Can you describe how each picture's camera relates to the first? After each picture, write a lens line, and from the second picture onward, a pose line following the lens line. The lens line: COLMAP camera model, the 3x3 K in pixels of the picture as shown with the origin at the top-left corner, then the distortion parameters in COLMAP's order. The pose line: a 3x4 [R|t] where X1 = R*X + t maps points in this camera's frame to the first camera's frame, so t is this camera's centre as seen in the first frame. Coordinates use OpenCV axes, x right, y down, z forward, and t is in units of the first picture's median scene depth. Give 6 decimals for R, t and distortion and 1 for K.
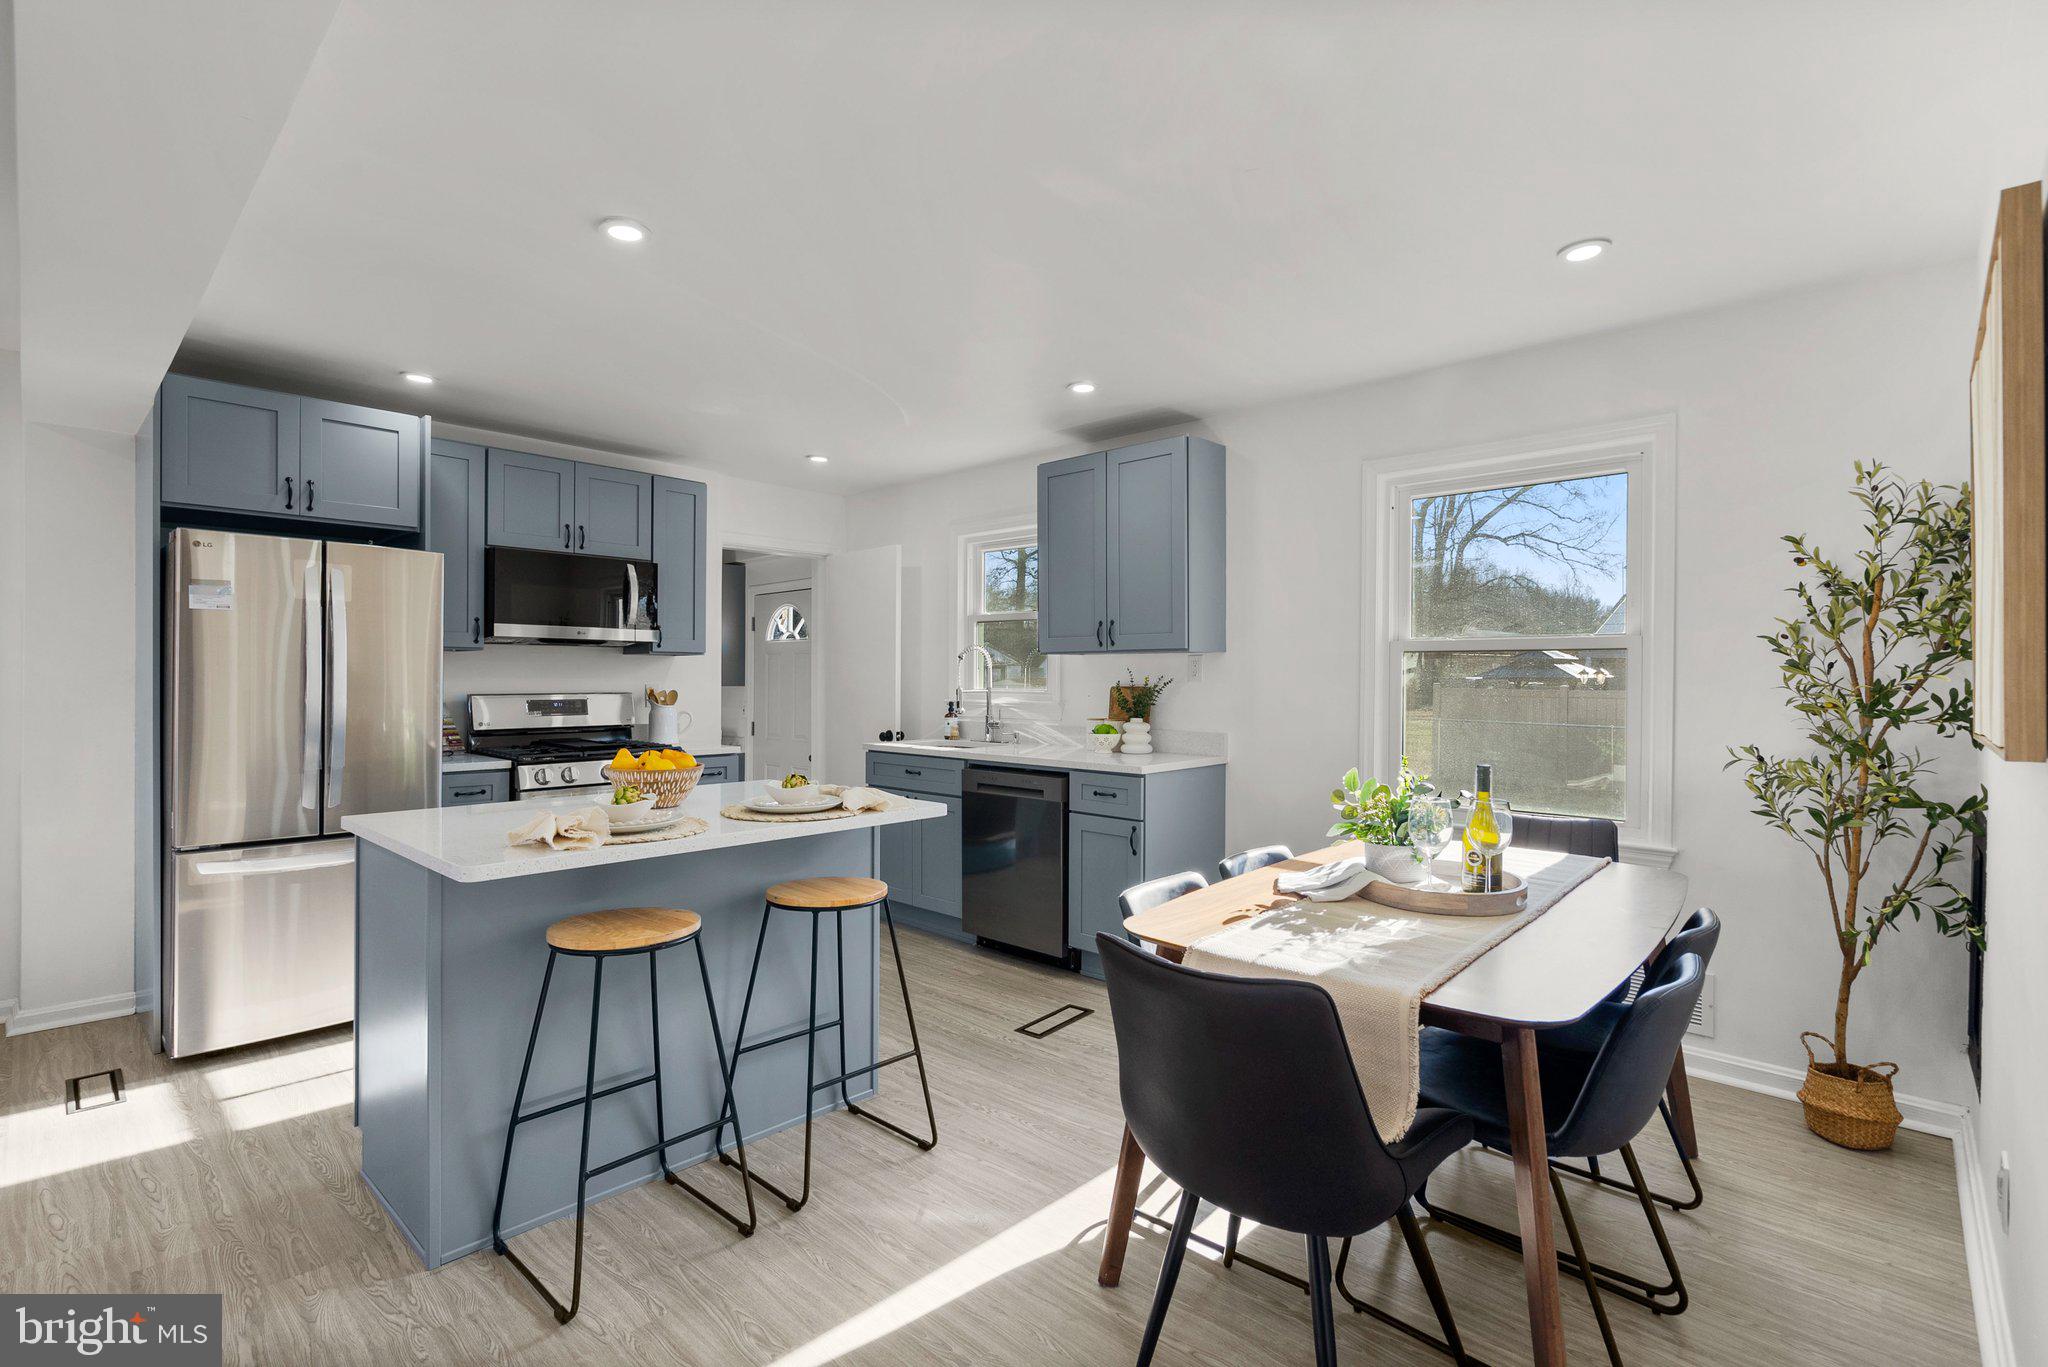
lens RADIAL K [[931.1, 0, 1020.3], [0, 931.1, 678.3], [0, 0, 1]] dist [-0.001038, -0.000002]
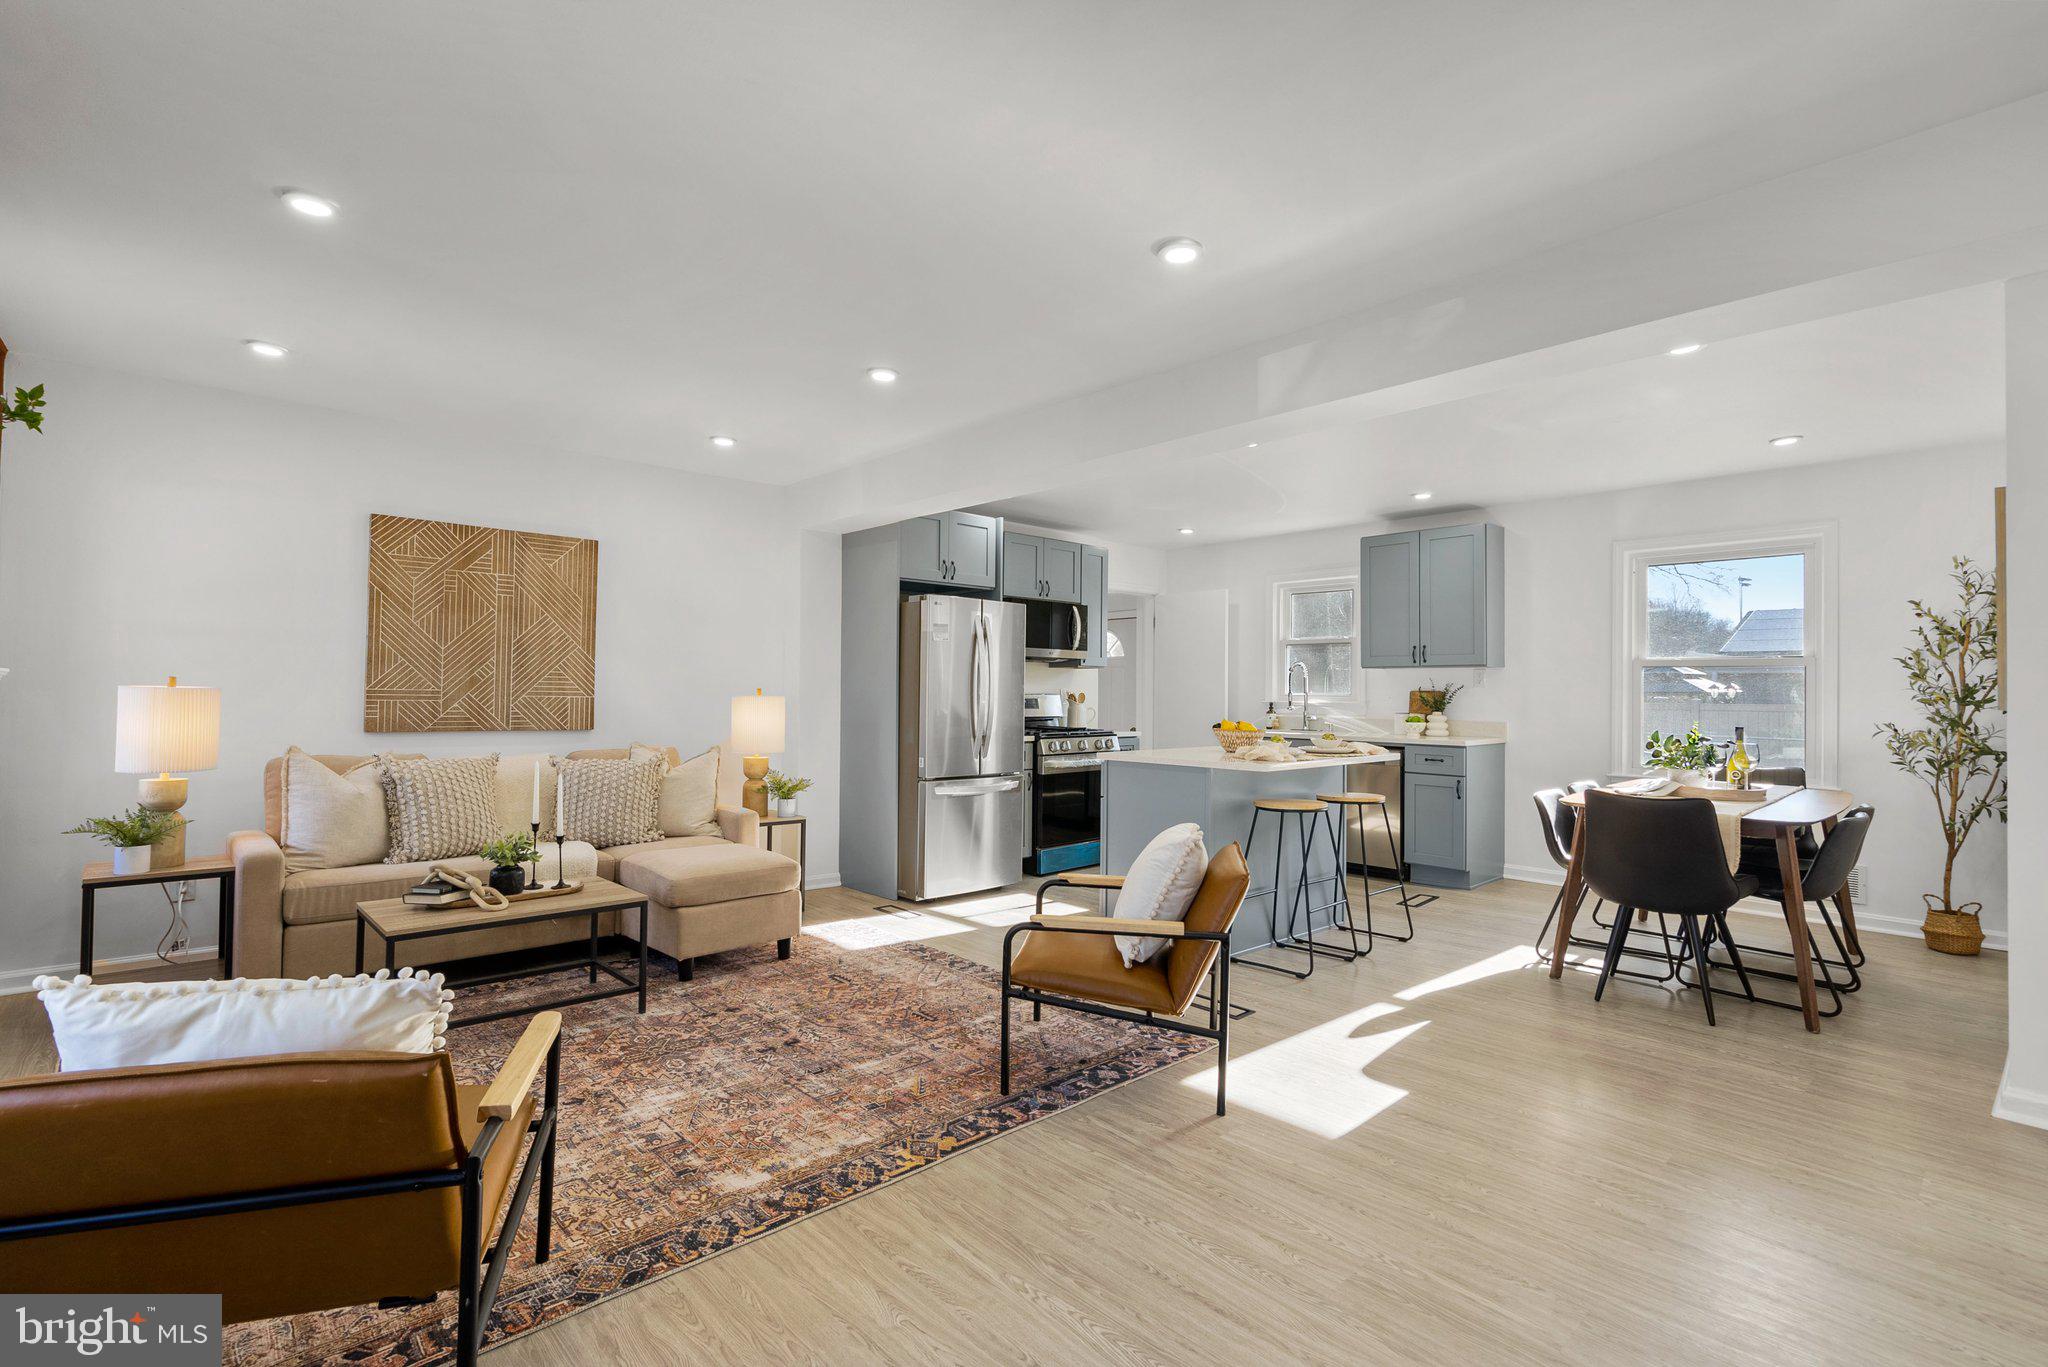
lens RADIAL K [[934.7, 0, 1017.5], [0, 934.7, 678.9], [0, 0, 1]] dist [-0.003794, -0.000294]
pose [[0.996811, 0.003502, -0.079726, -0.481143], [-0.004686, 0.999881, -0.014665, 0.017689], [0.079665, 0.014992, 0.996709, -0.593687]]
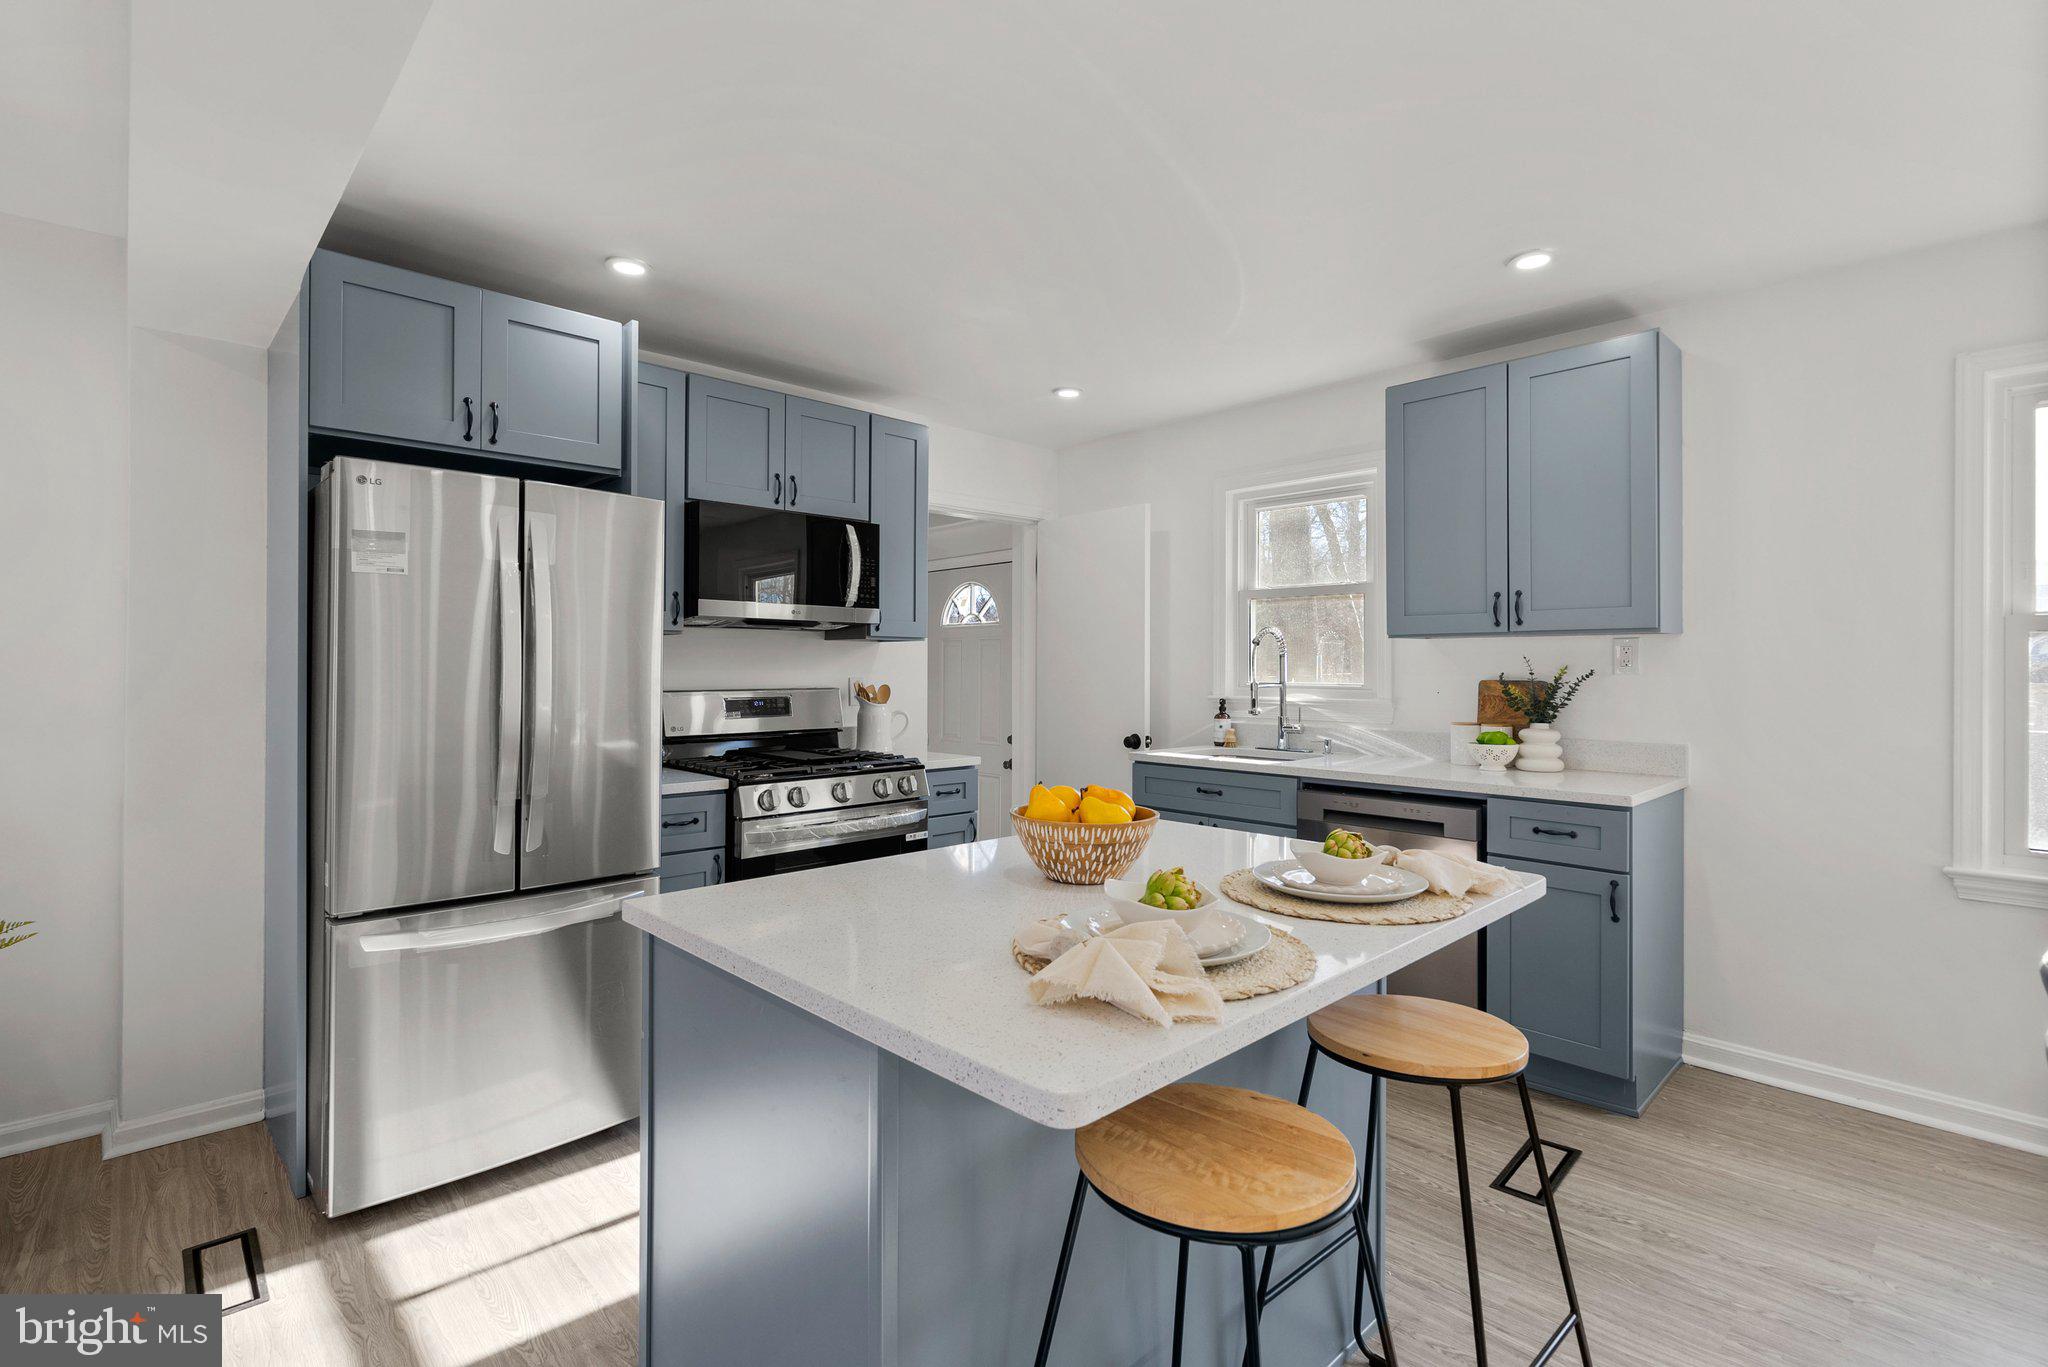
lens RADIAL K [[944.6, 0, 1013.0], [0, 944.6, 660.9], [0, 0, 1]] dist [-0.004227, 0.001112]
pose [[0.998012, -0.001722, -0.062996, -0.284958], [0.001207, 0.999965, -0.008224, -0.001310], [0.063008, 0.008132, 0.997980, 0.262353]]
